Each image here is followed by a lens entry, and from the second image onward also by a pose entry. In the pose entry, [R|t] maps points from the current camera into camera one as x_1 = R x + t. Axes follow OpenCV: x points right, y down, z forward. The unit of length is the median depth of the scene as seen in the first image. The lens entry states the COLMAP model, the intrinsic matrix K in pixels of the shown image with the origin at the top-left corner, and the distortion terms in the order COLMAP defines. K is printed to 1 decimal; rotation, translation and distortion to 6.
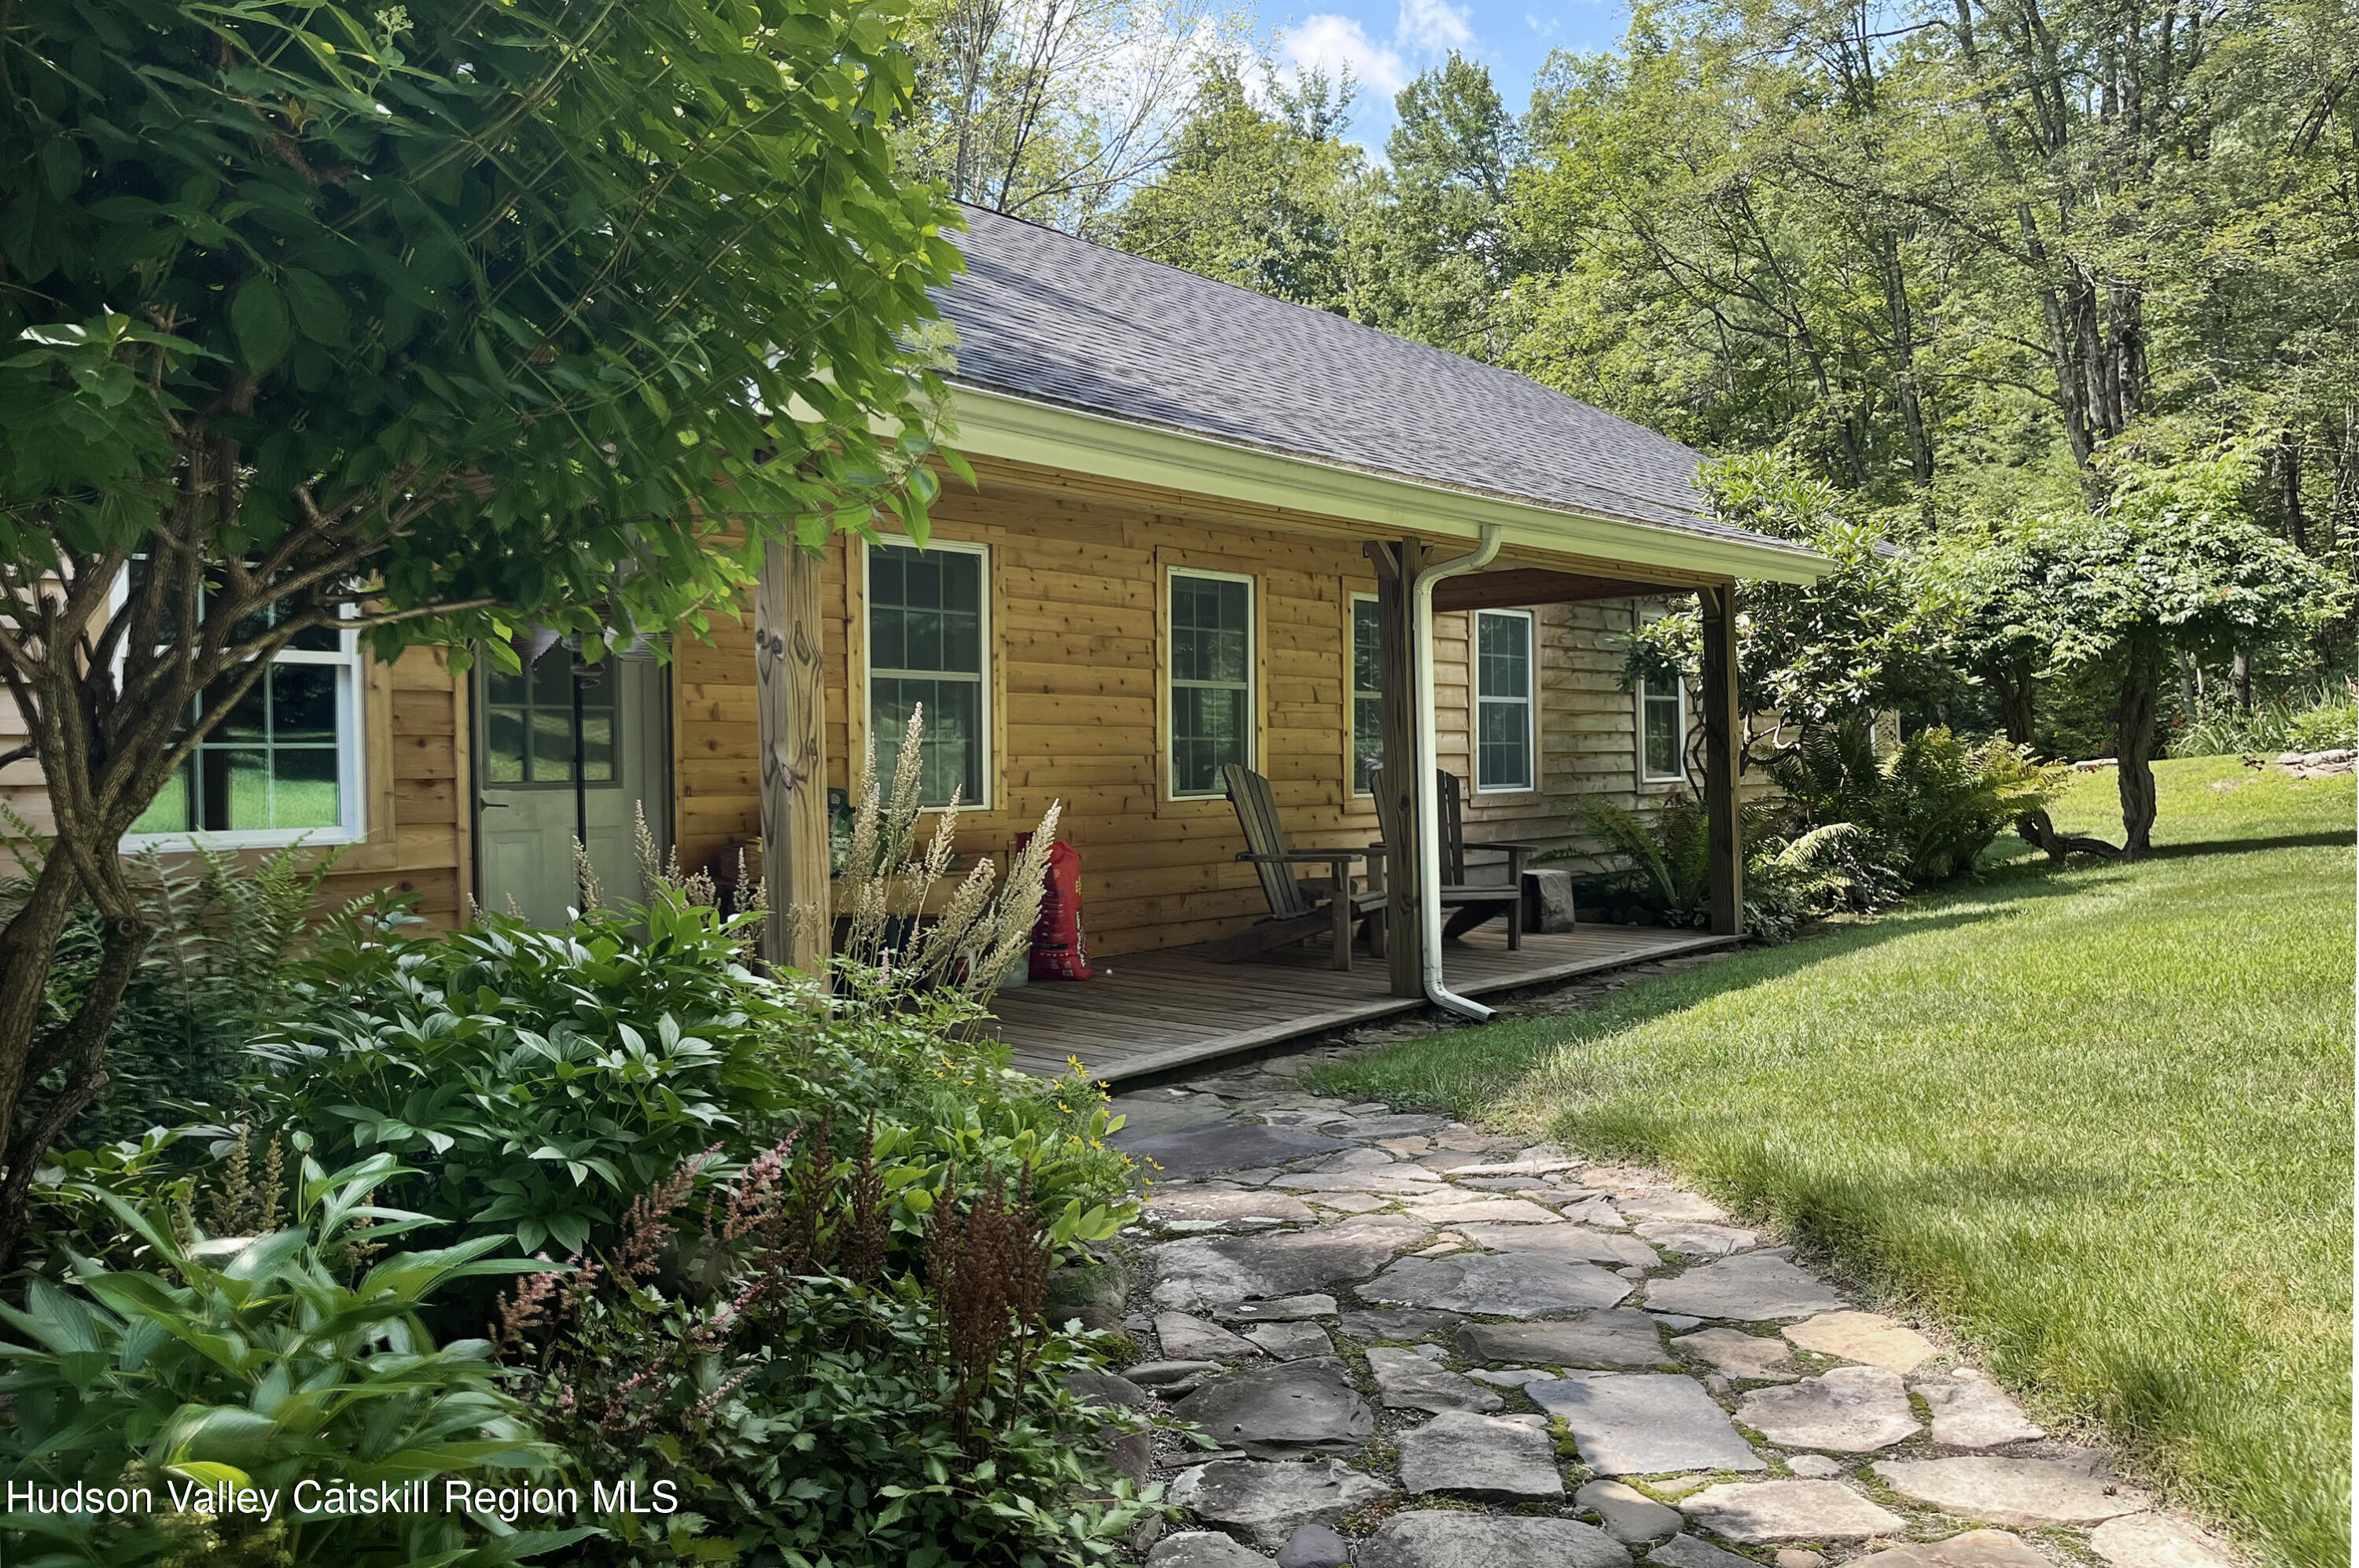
lens RADIAL K [[1740.9, 0, 1186.3], [0, 1740.9, 785.6], [0, 0, 1]] dist [-0.025458, 0.000226]
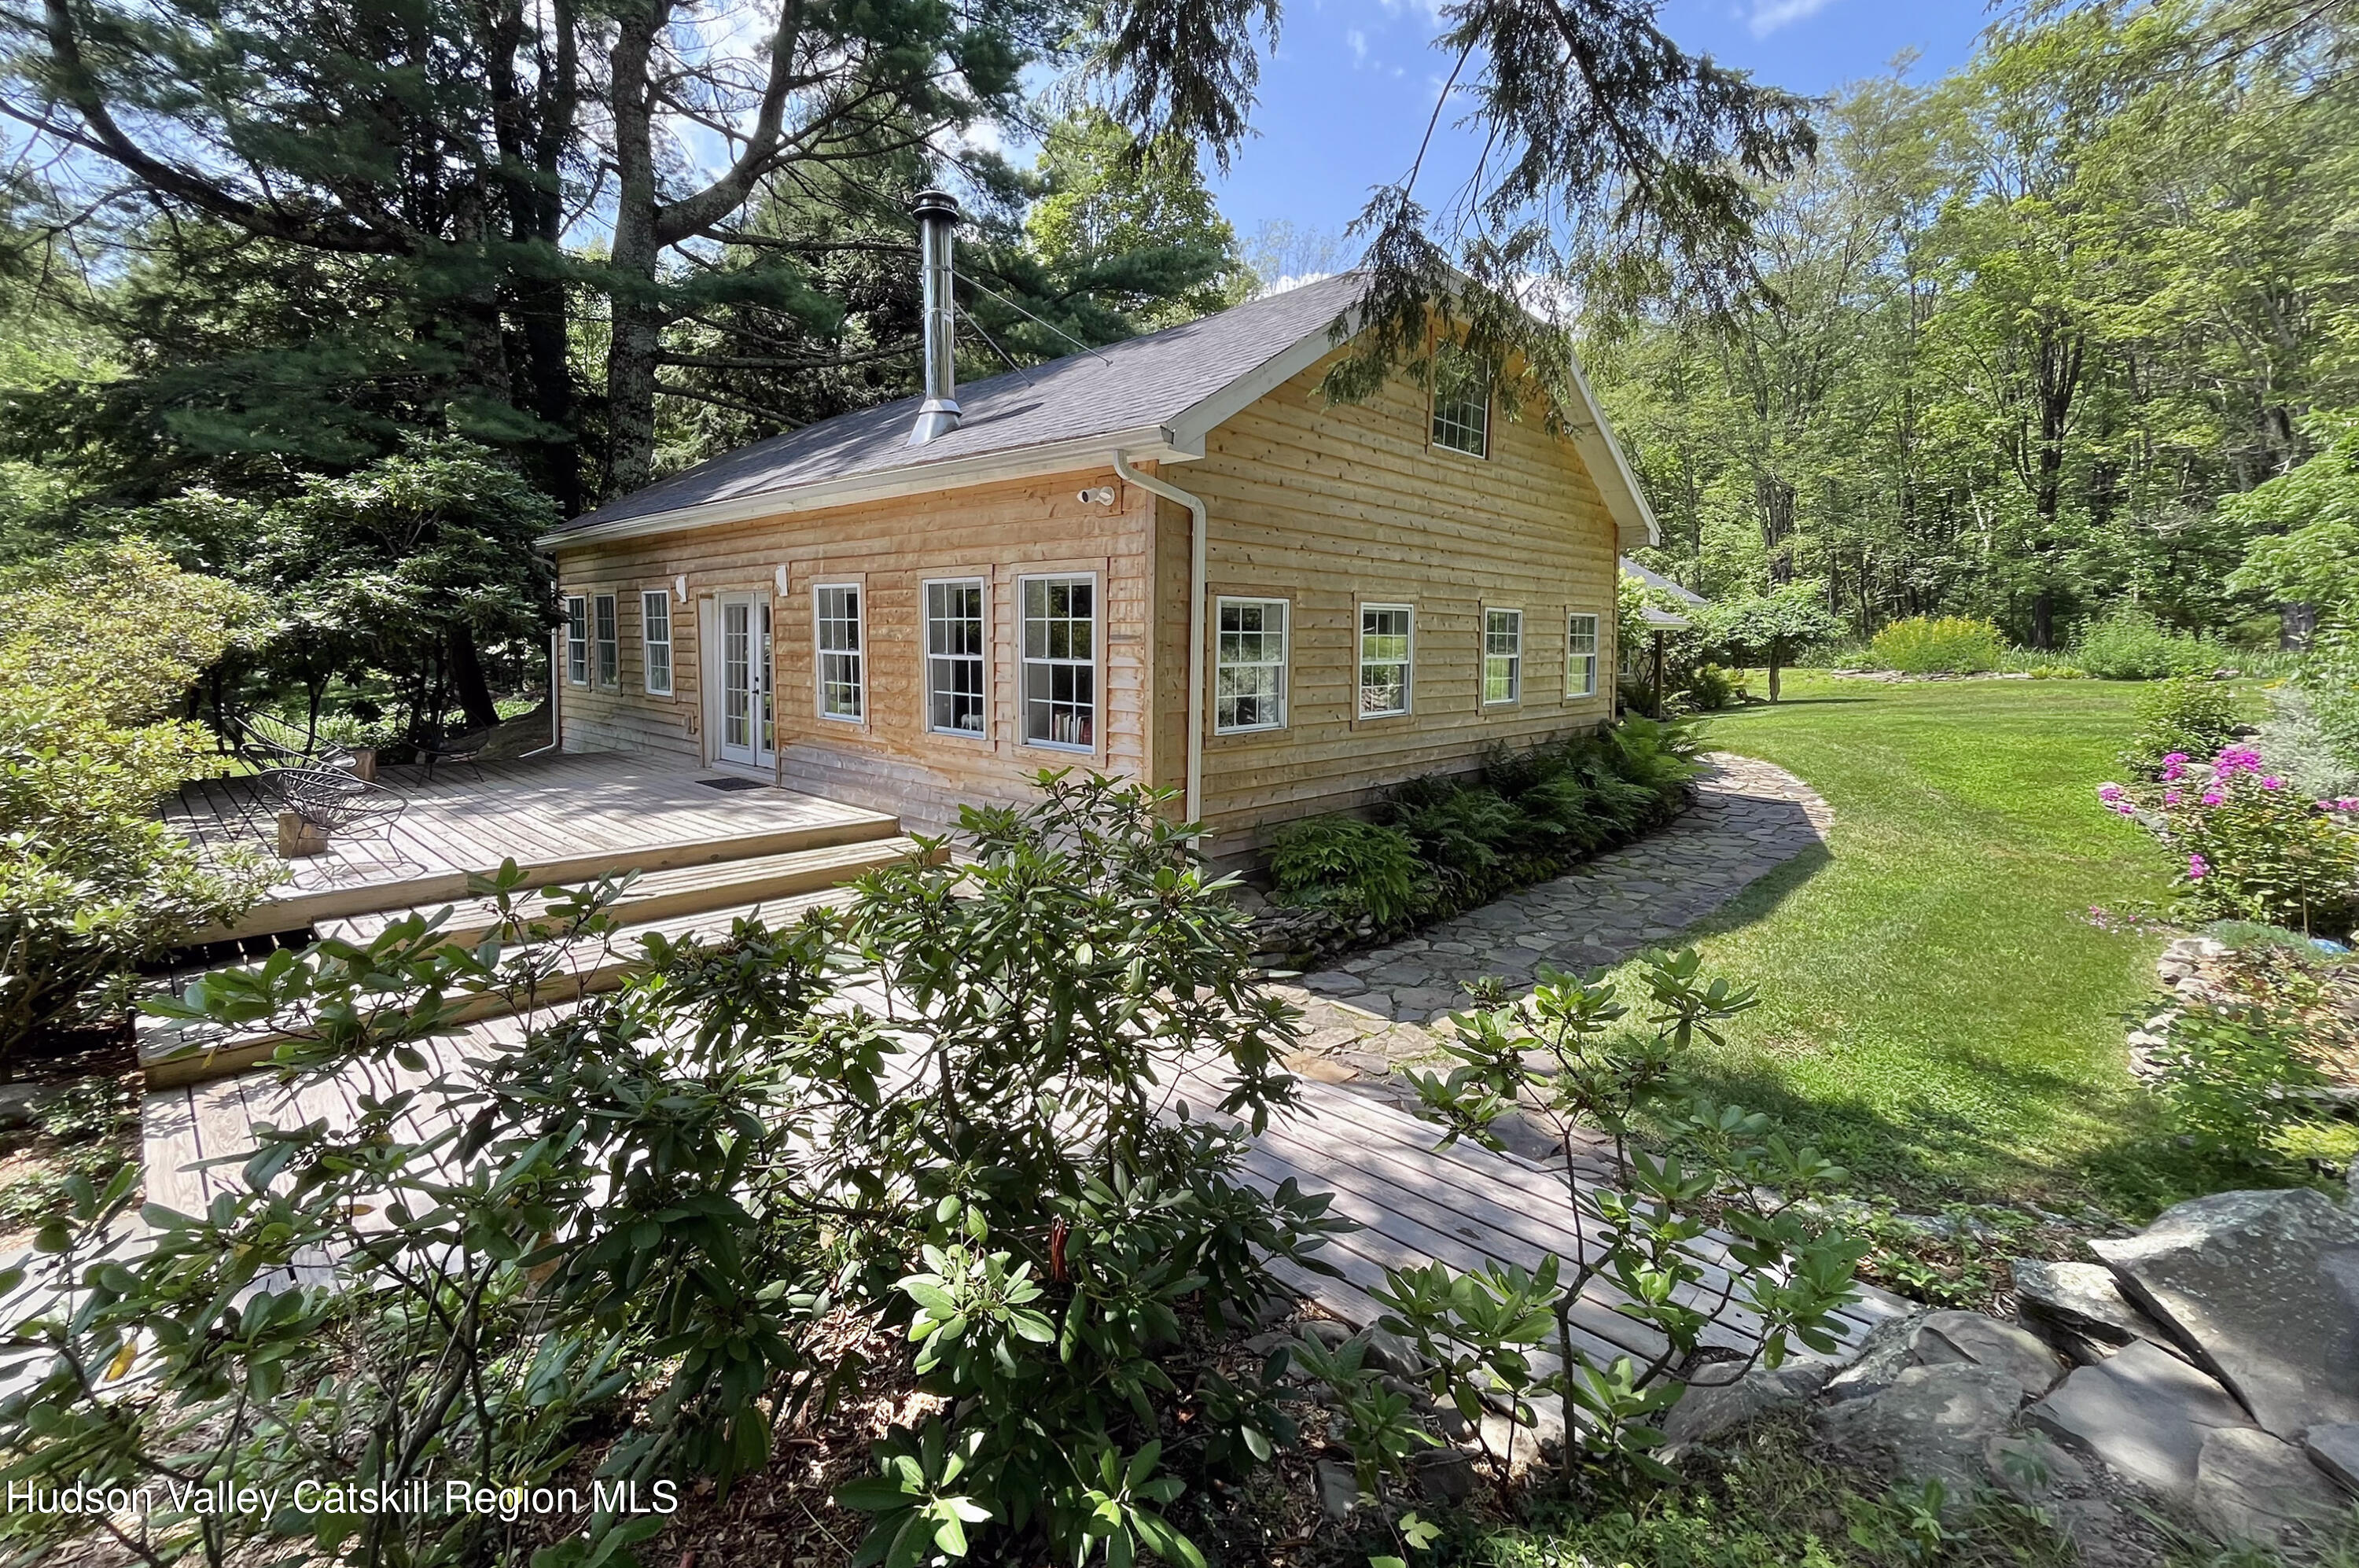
lens RADIAL K [[994.0, 0, 1126.8], [0, 994.0, 698.7], [0, 0, 1]] dist [-0.003583, -0.000529]
pose [[0.995715, 0.033341, -0.086253, -0.561268], [-0.028330, 0.997875, 0.058675, -0.047729], [0.088026, -0.055980, 0.994544, -1.081620]]
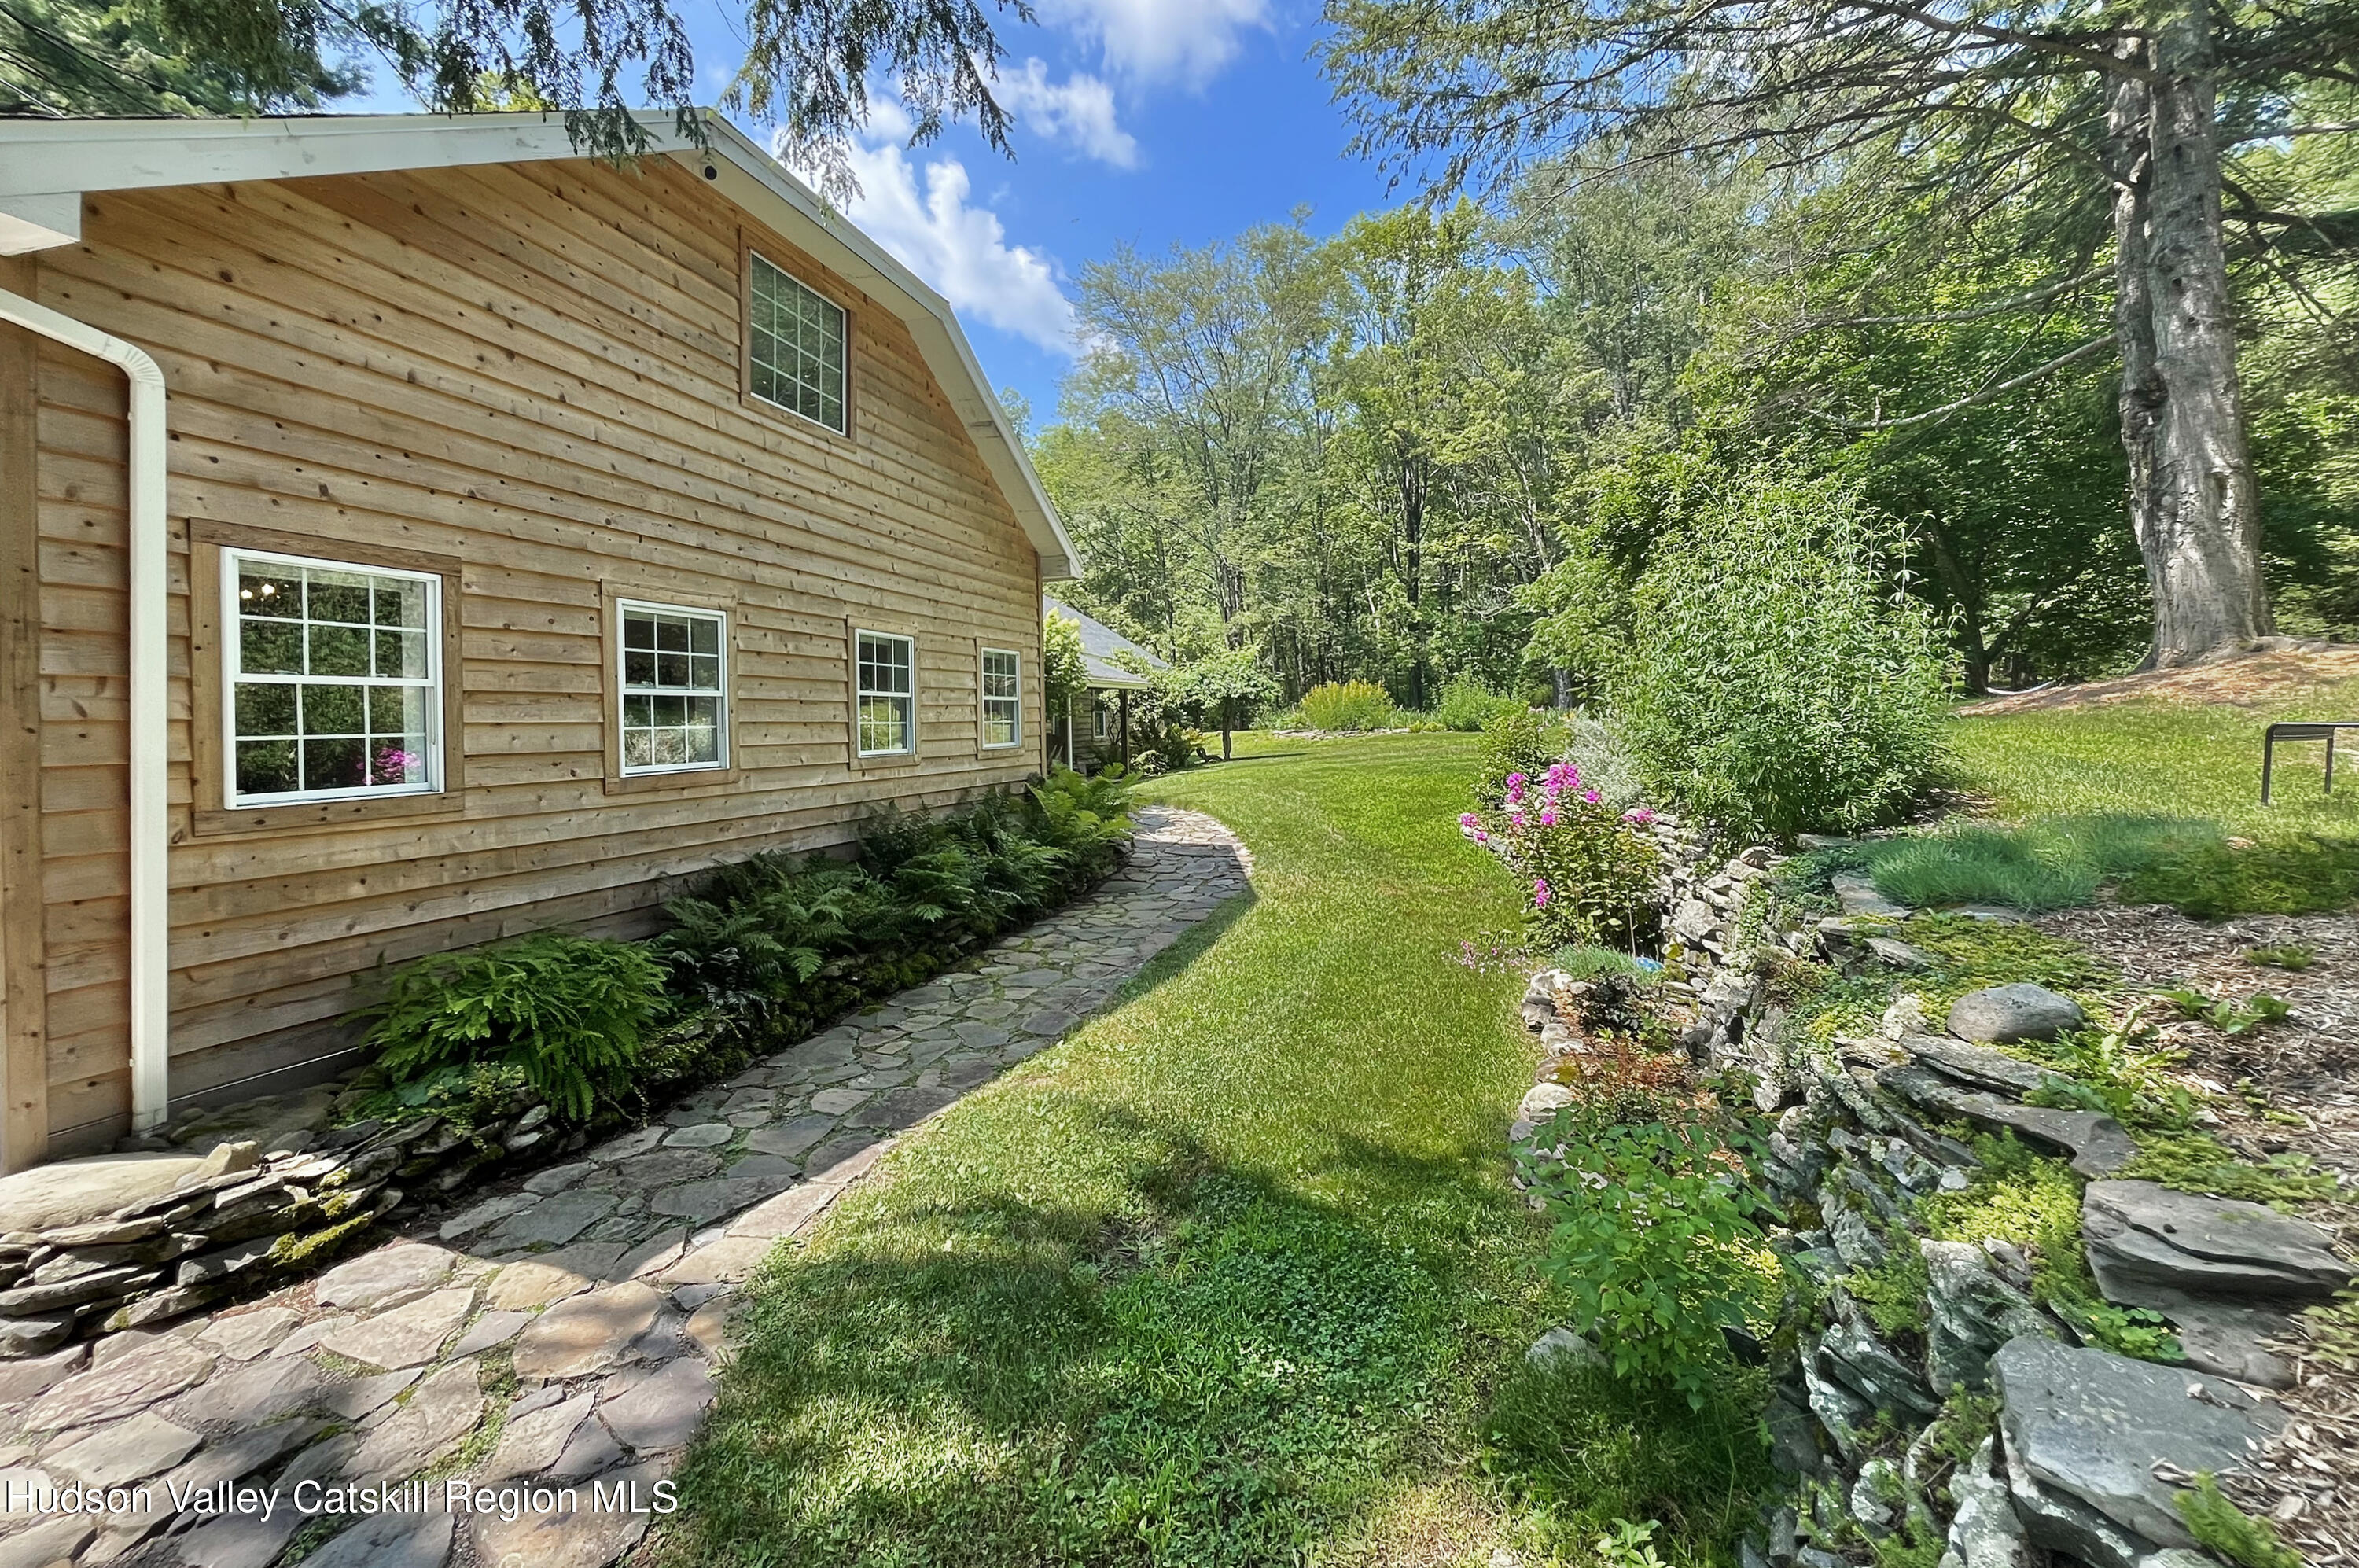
lens RADIAL K [[994.0, 0, 1173.9], [0, 994.0, 685.9], [0, 0, 1]] dist [-0.003583, -0.000529]
pose [[0.914832, 0.031366, 0.402614, -0.402822], [-0.014658, 0.998901, -0.044515, -0.020869], [-0.403568, 0.034822, 0.914287, -0.889197]]
